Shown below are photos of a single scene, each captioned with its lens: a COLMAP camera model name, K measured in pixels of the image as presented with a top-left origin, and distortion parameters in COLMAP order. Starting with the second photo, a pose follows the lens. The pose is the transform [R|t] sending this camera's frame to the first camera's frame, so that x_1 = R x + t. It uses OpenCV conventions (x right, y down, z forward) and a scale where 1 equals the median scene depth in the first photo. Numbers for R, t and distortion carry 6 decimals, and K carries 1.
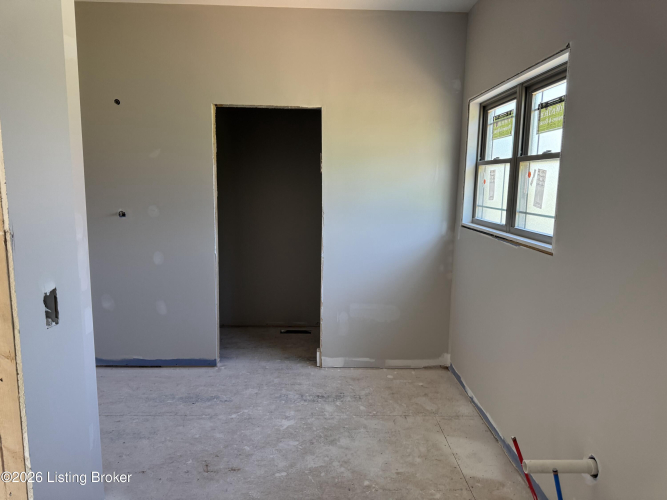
lens RADIAL K [[479.7, 0, 333.5], [0, 479.7, 250.0], [0, 0, 1]] dist [0.161811, -0.281314]
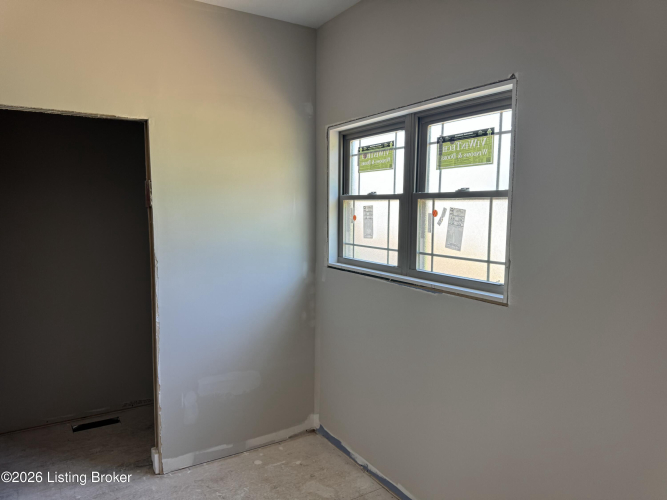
lens RADIAL K [[479.7, 0, 333.5], [0, 479.7, 250.0], [0, 0, 1]] dist [0.161811, -0.281314]
pose [[0.862564, -0.055779, 0.502864, -0.166453], [0.078192, 0.996660, -0.023570, -0.058374], [-0.499869, 0.059651, 0.864044, 0.234812]]
